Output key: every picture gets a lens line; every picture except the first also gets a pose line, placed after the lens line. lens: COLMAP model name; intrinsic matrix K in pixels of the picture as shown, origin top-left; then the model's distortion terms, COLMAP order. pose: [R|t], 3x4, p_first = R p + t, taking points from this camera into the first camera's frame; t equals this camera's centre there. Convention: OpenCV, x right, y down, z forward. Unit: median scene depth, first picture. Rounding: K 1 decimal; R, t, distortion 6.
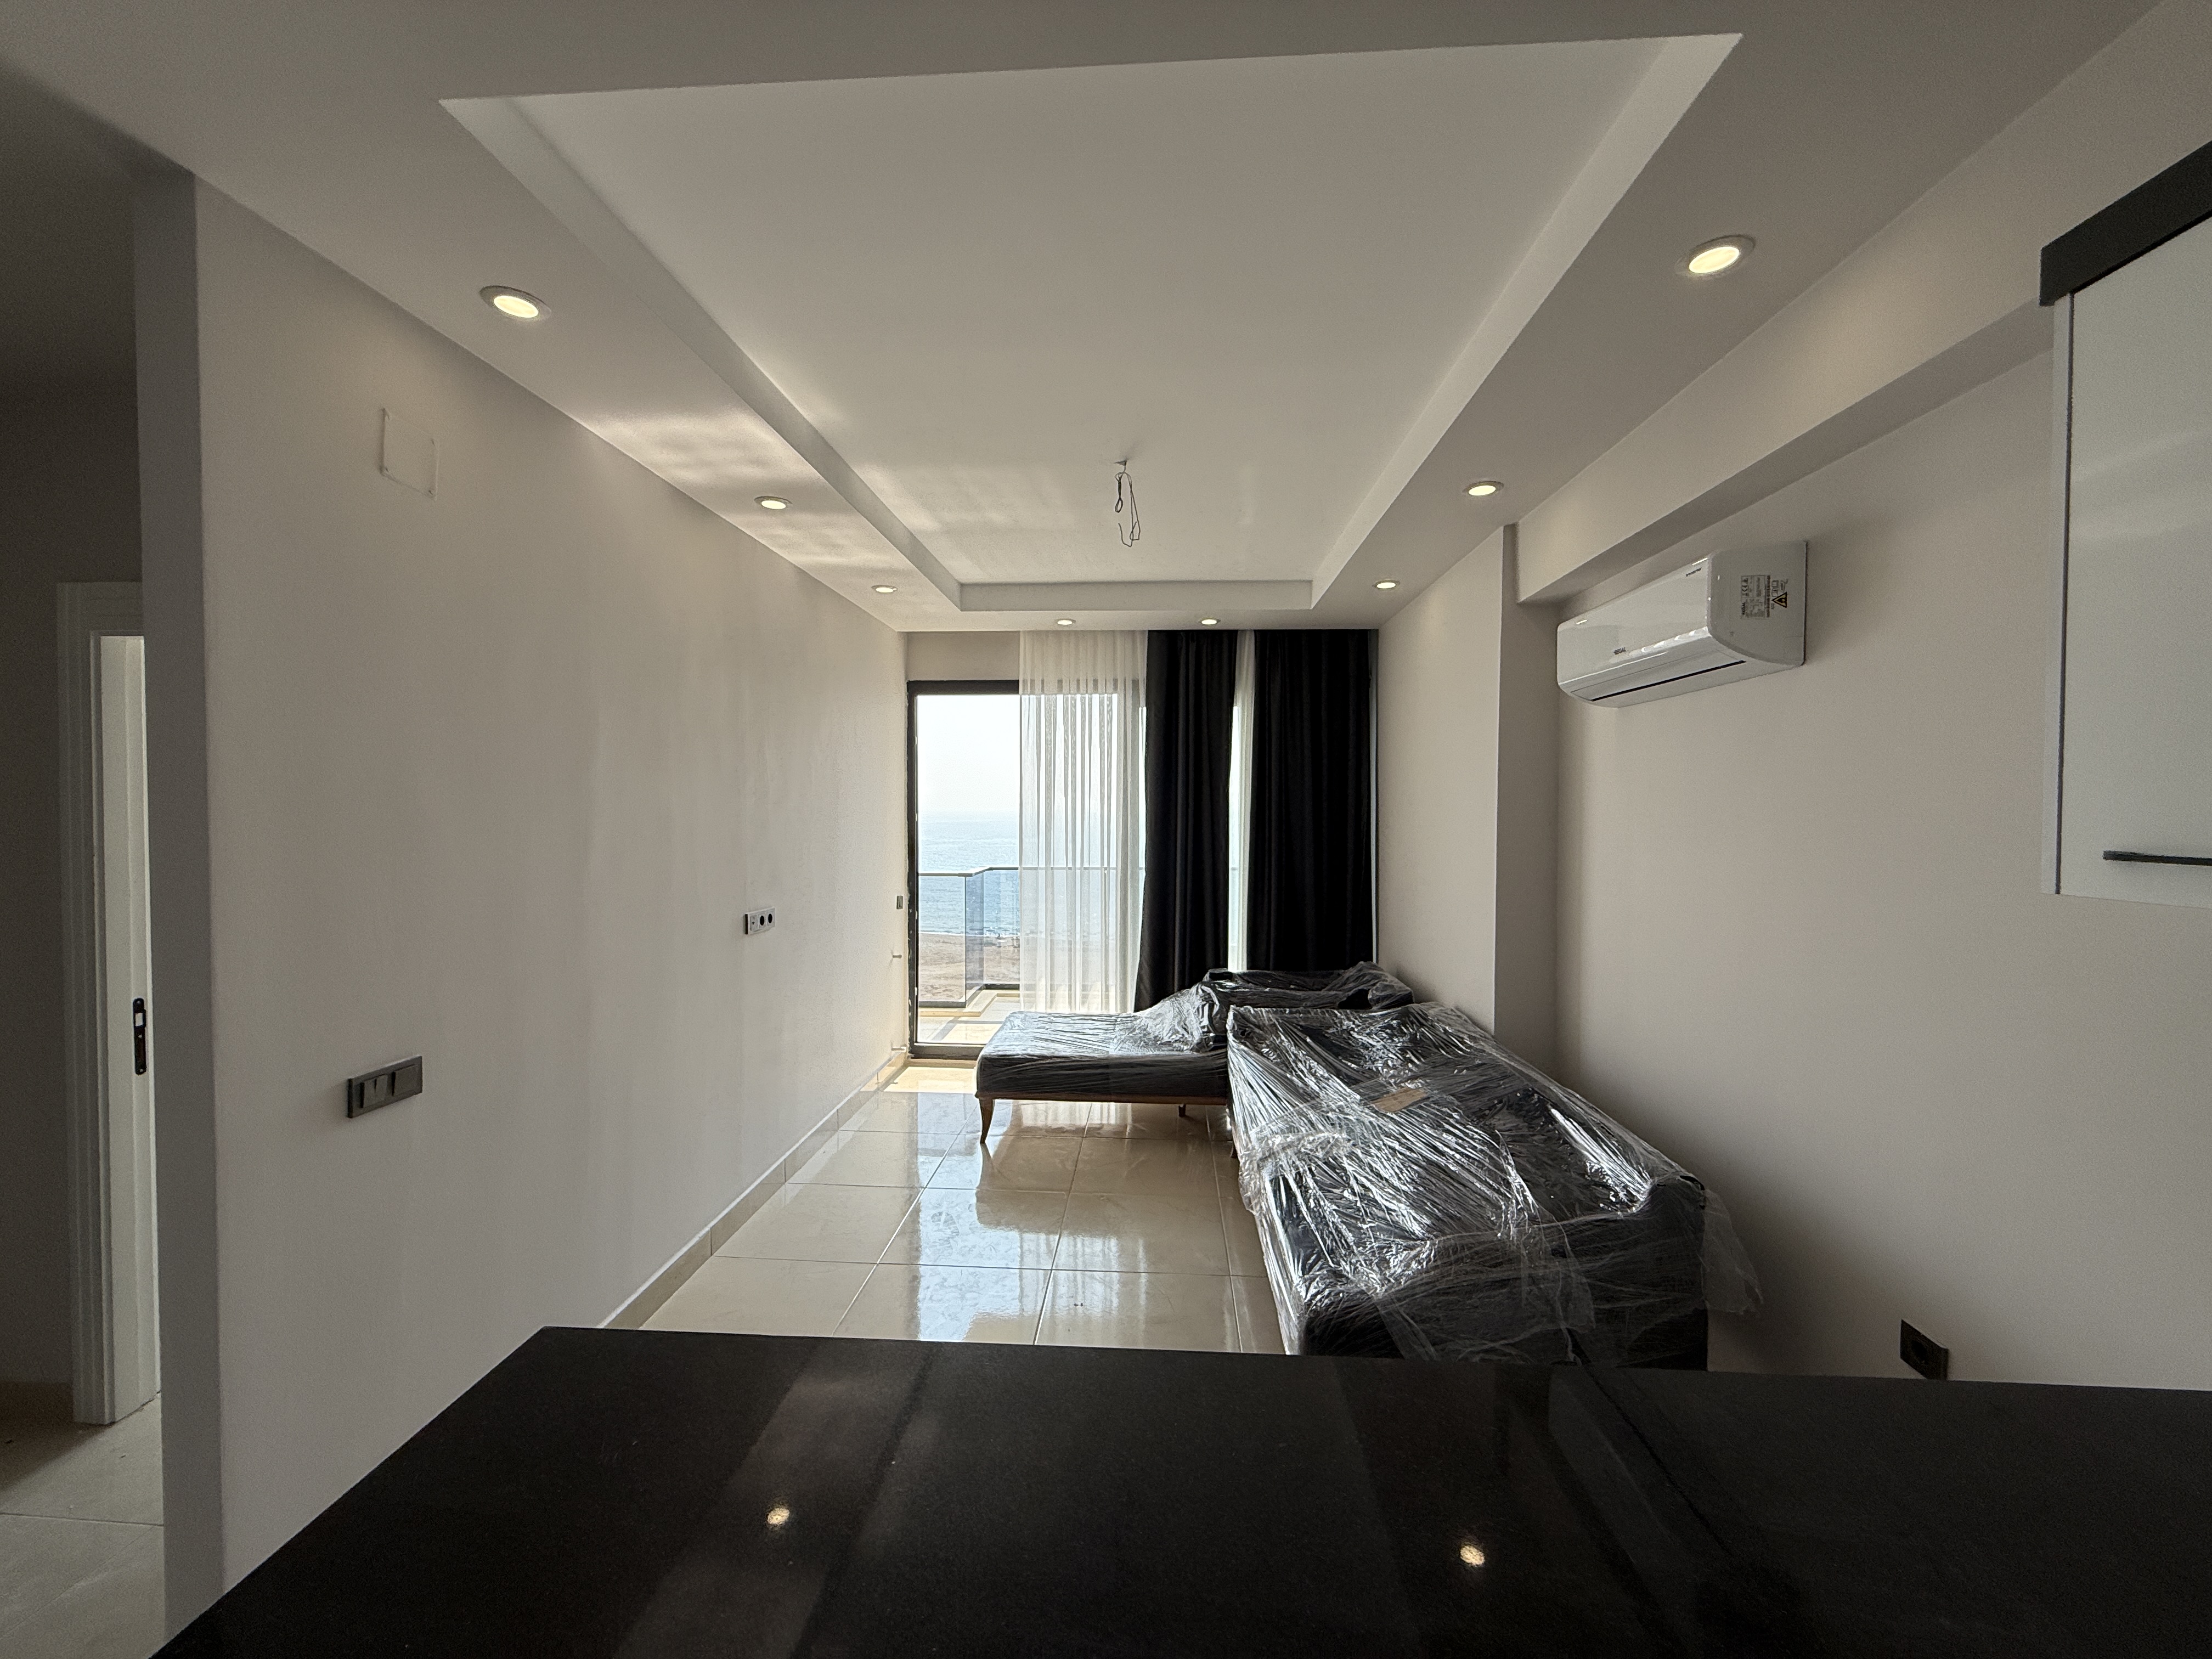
lens RADIAL K [[878.6, 0, 1099.7], [0, 878.6, 827.8], [0, 0, 1]] dist [0.000215, -0.000068]
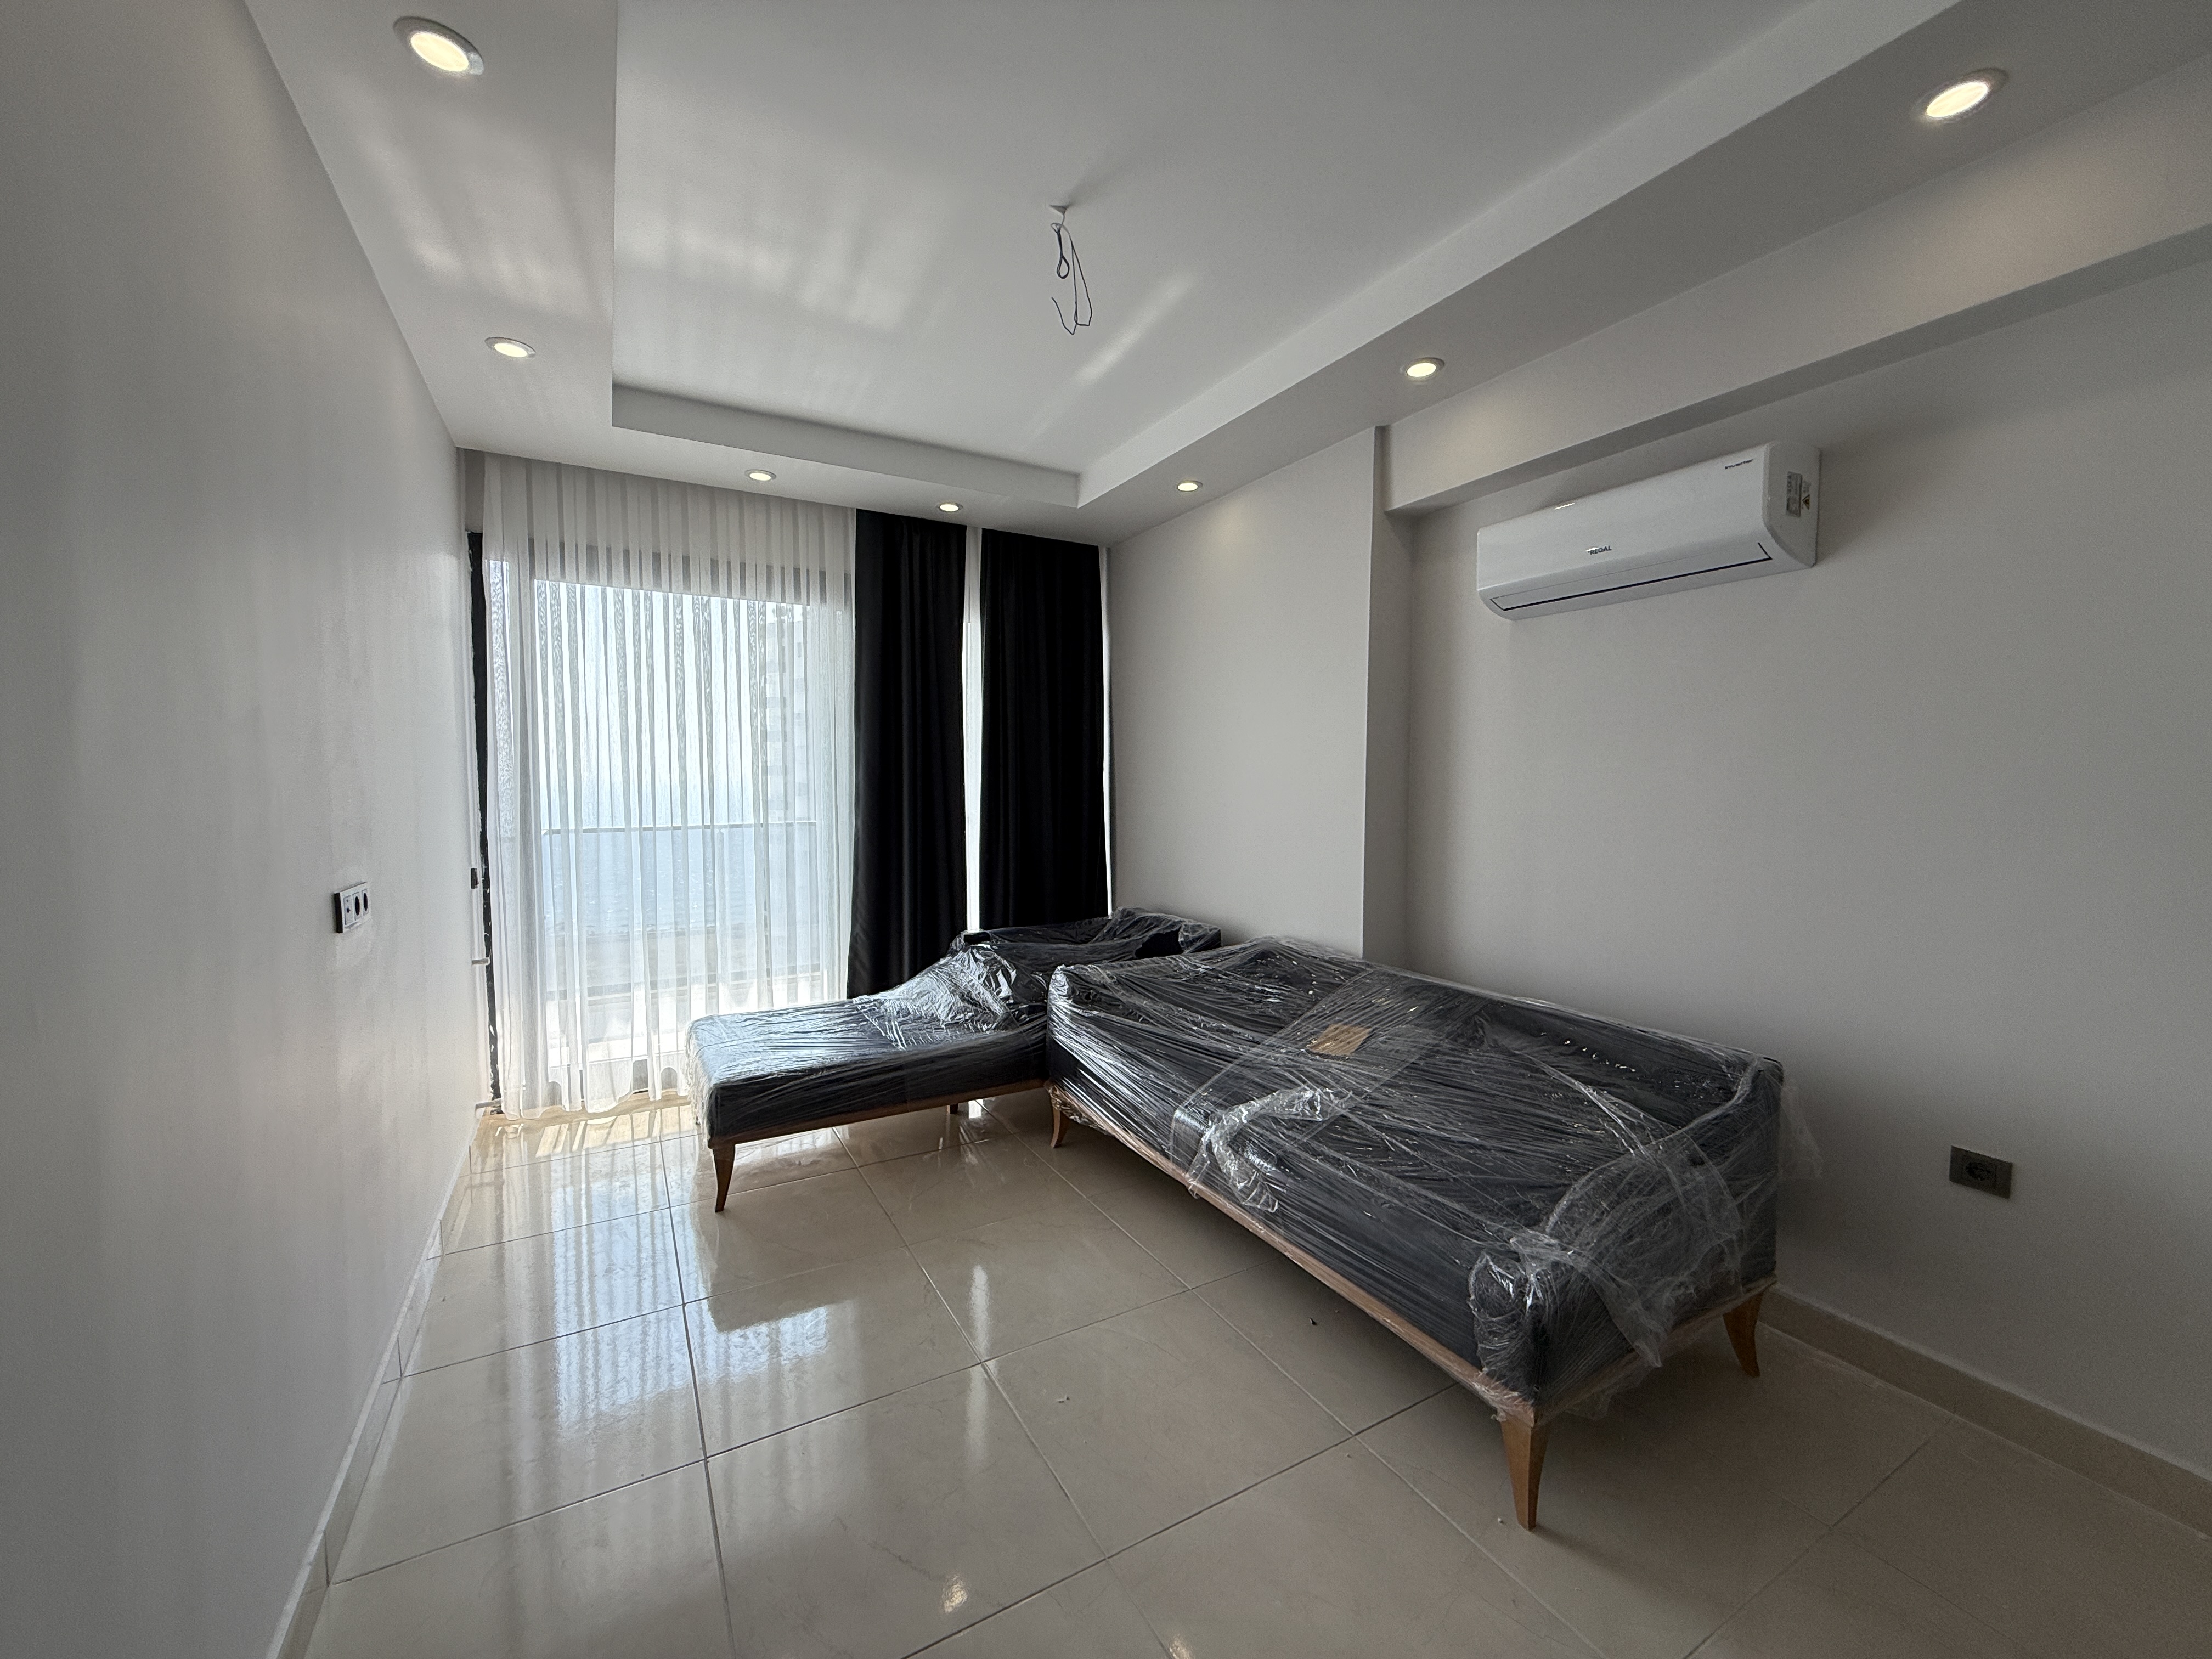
lens RADIAL K [[878.6, 0, 1099.7], [0, 878.6, 827.8], [0, 0, 1]] dist [0.000215, -0.000068]
pose [[0.836759, -0.032324, 0.546616, -0.250905], [0.013638, 0.999177, 0.038209, 0.038564], [-0.547401, -0.024517, 0.836511, 0.274565]]
